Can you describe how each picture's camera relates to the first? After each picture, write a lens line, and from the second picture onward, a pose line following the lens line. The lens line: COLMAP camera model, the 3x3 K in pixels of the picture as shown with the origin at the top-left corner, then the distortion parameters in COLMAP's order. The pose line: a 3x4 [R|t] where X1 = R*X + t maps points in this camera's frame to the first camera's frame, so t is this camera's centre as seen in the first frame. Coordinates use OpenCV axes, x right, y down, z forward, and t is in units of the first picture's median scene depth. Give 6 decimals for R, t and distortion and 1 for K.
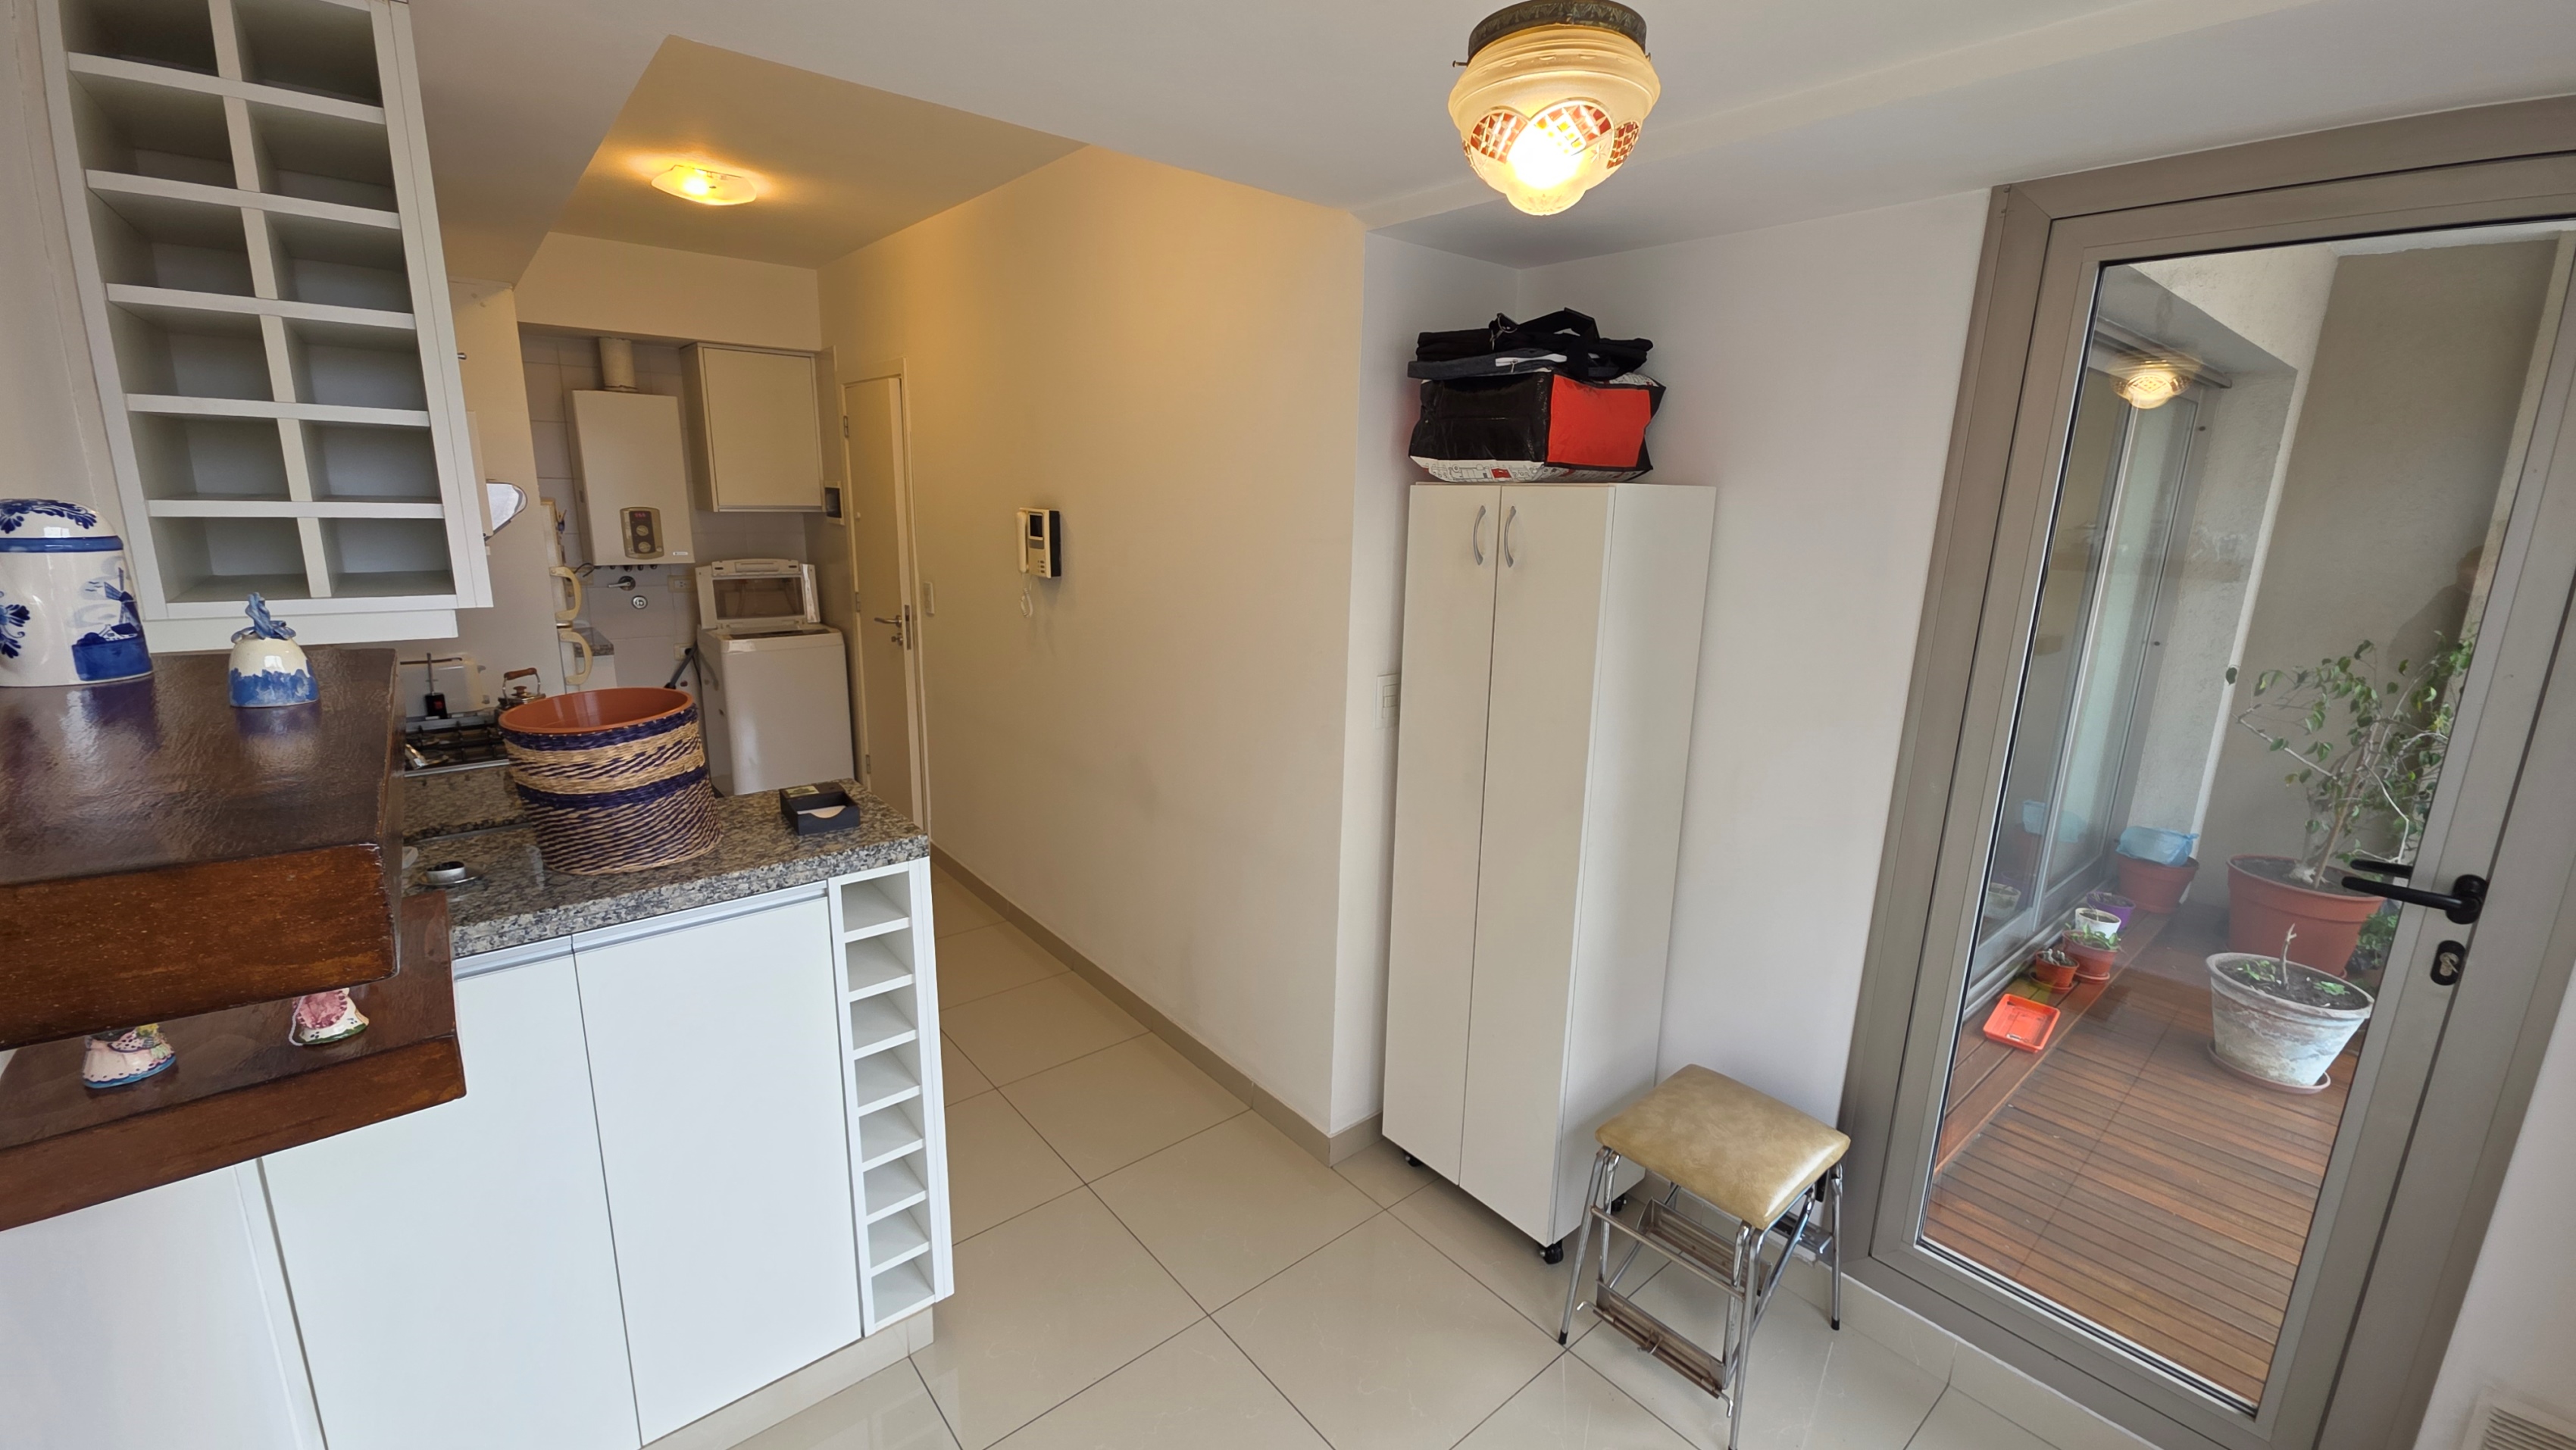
lens RADIAL K [[1016.7, 0, 1289.8], [0, 1016.7, 712.5], [0, 0, 1]] dist [0.013435, -0.007430]
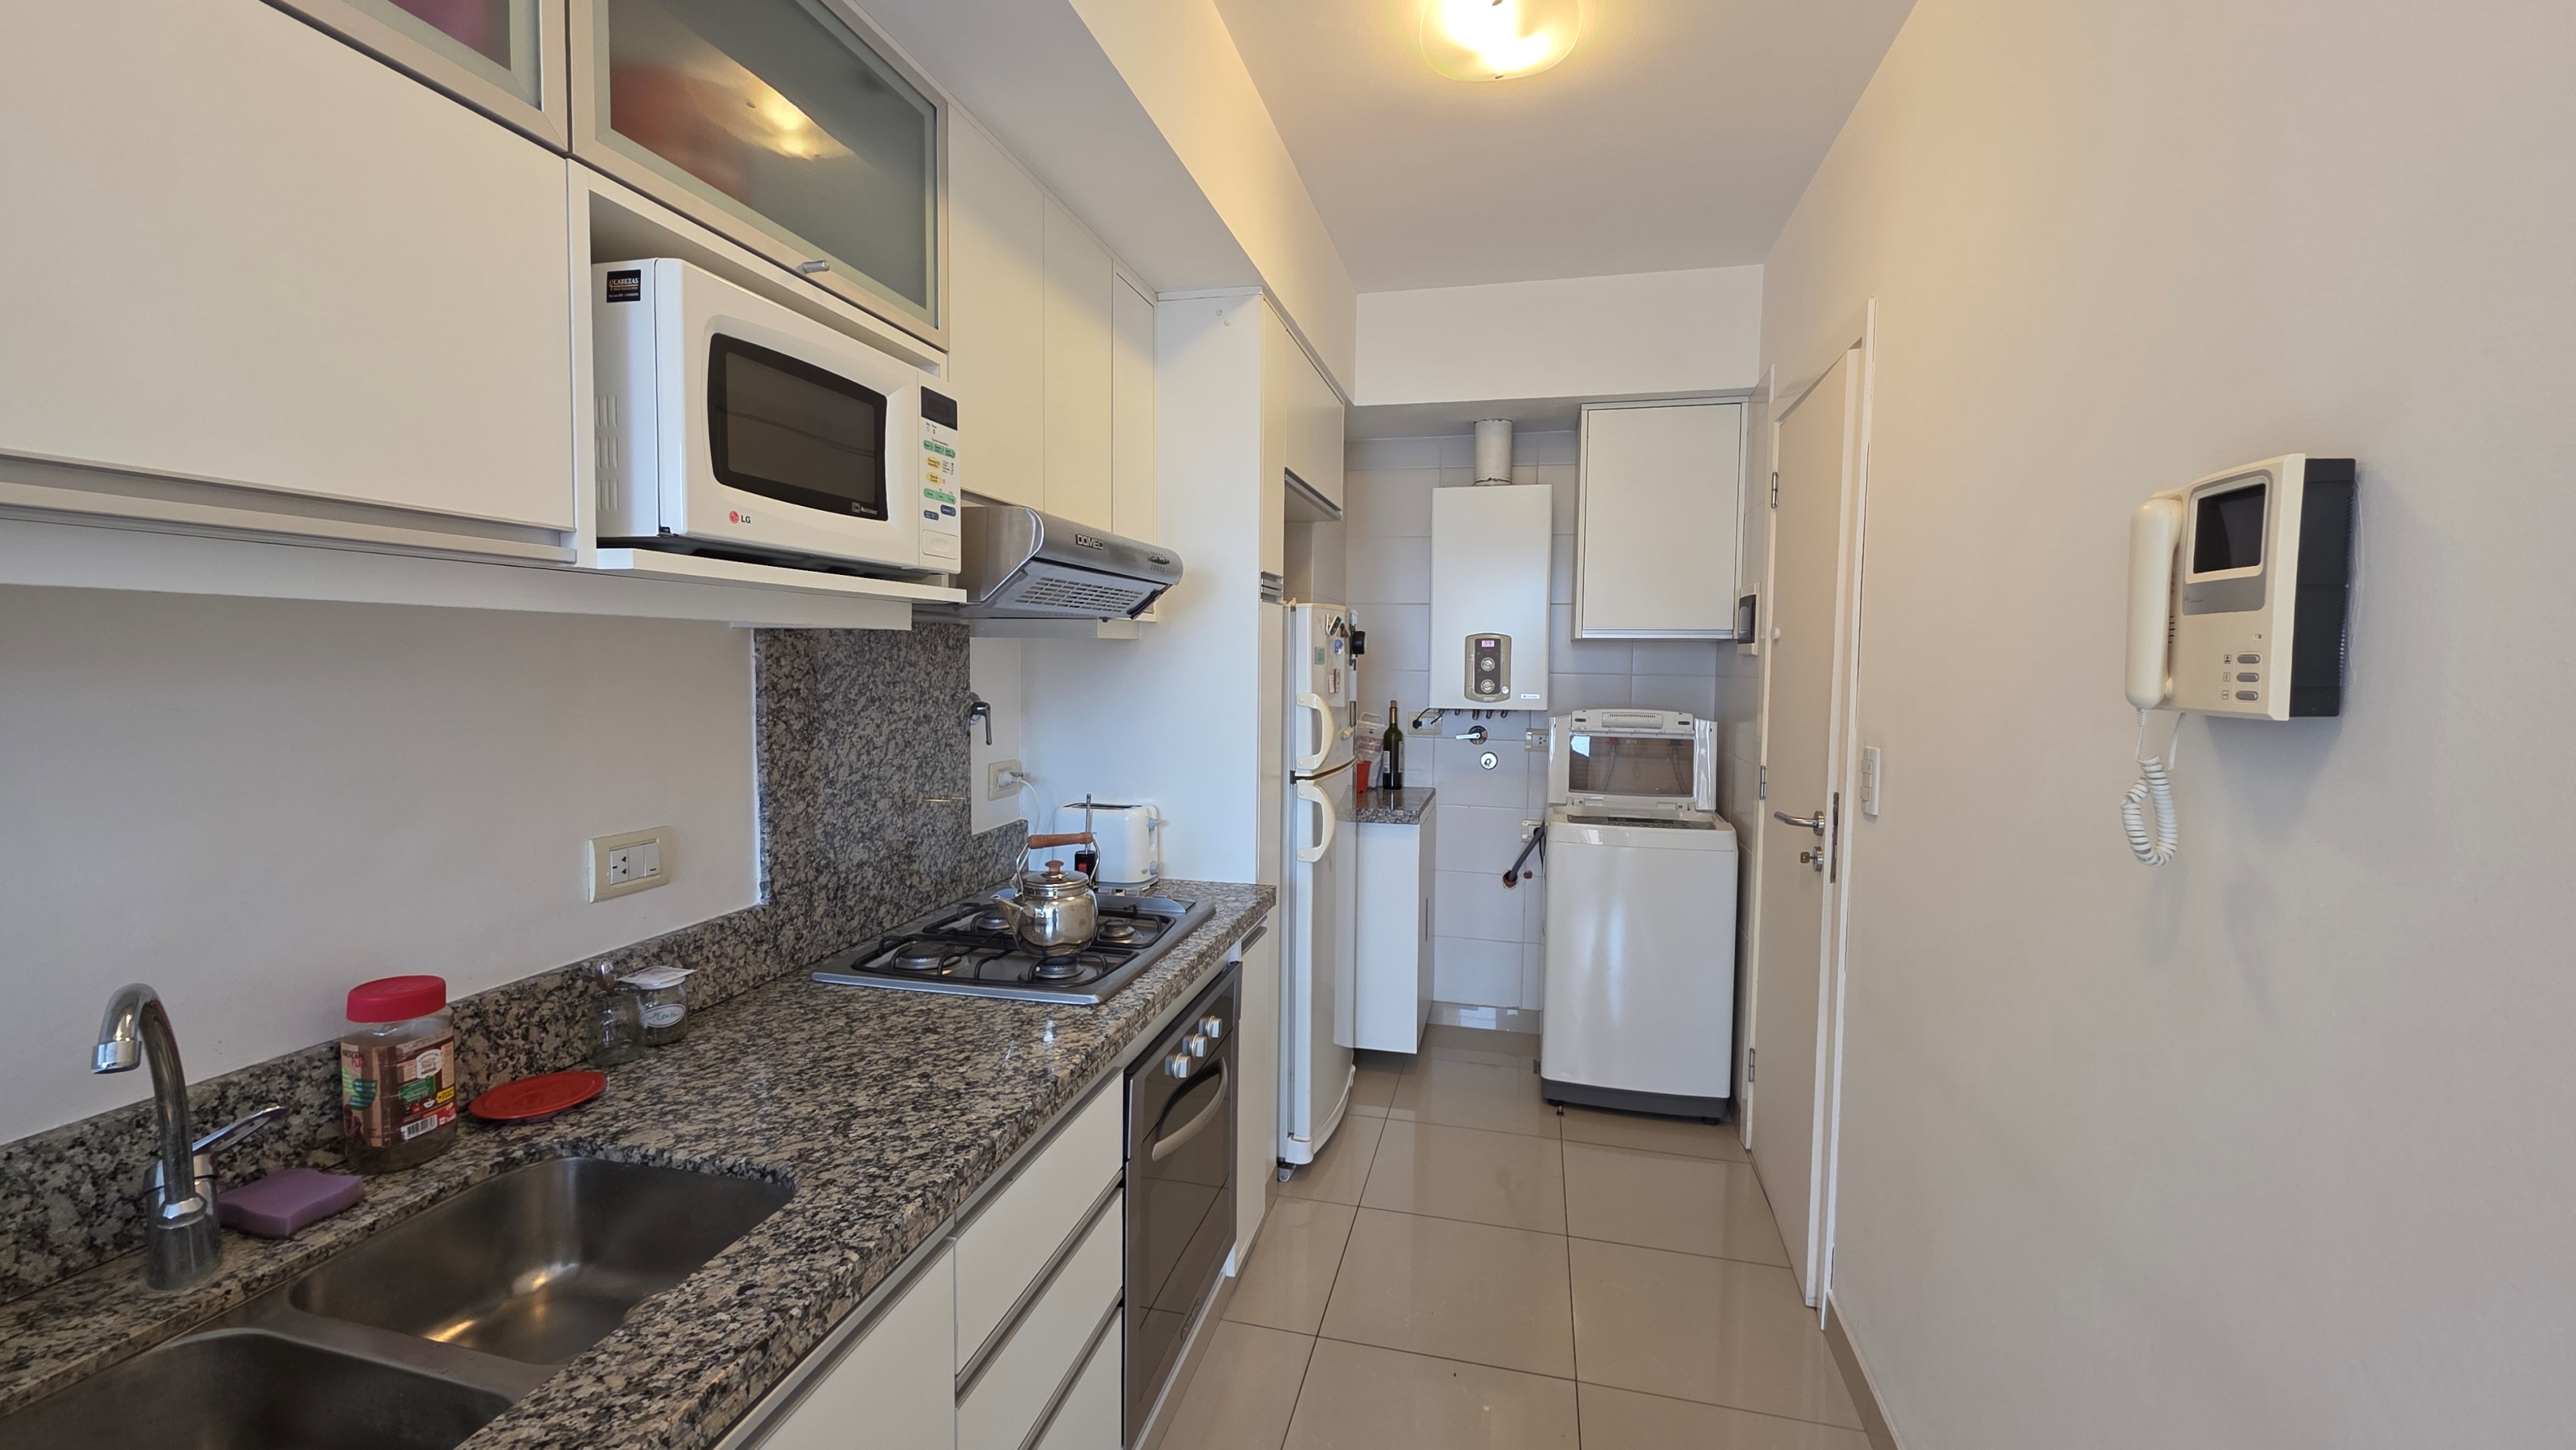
lens RADIAL K [[1016.7, 0, 1289.8], [0, 1016.7, 712.5], [0, 0, 1]] dist [0.013435, -0.007430]
pose [[0.596760, 0.025294, -0.802021, -0.128094], [-0.172143, 0.980268, -0.097171, -0.047844], [0.783738, 0.196050, 0.589338, 0.468576]]
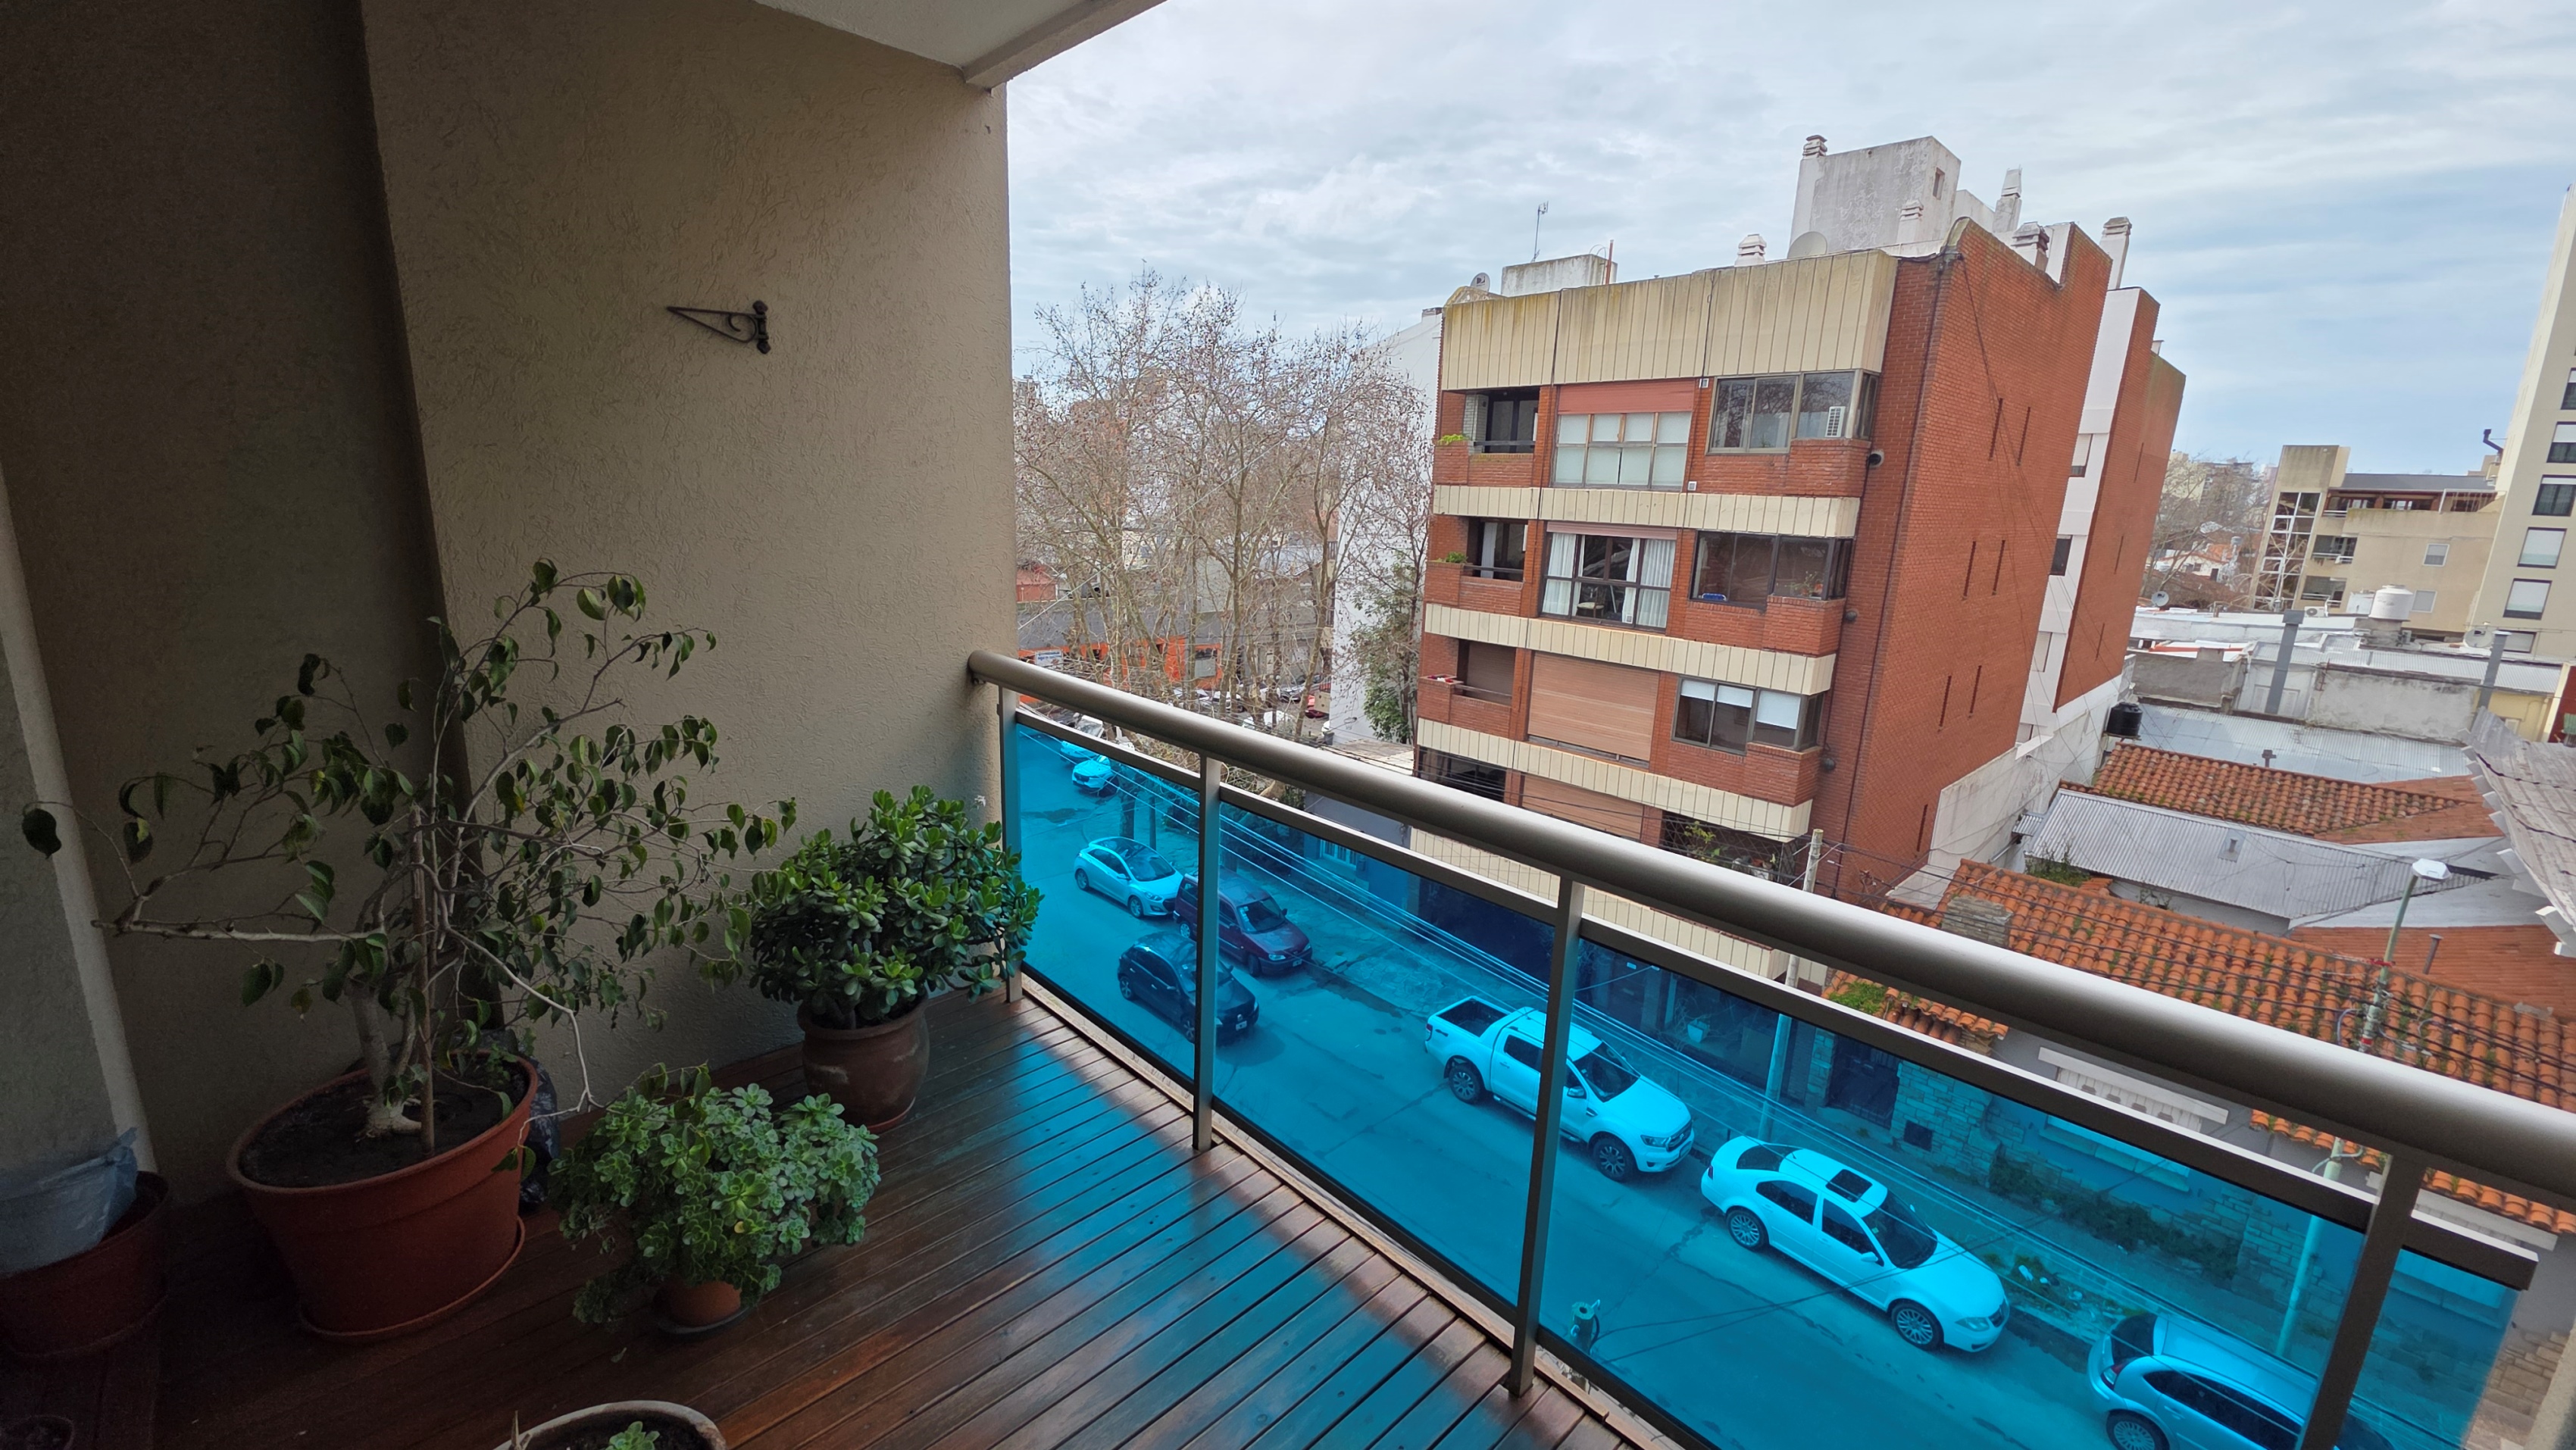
lens RADIAL K [[1016.7, 0, 1289.8], [0, 1016.7, 712.5], [0, 0, 1]] dist [0.013435, -0.007430]
pose [[-0.056183, -0.246575, 0.967494, 0.425526], [0.177240, 0.951170, 0.252707, -0.066943], [-0.982563, 0.185676, -0.009737, 0.428646]]
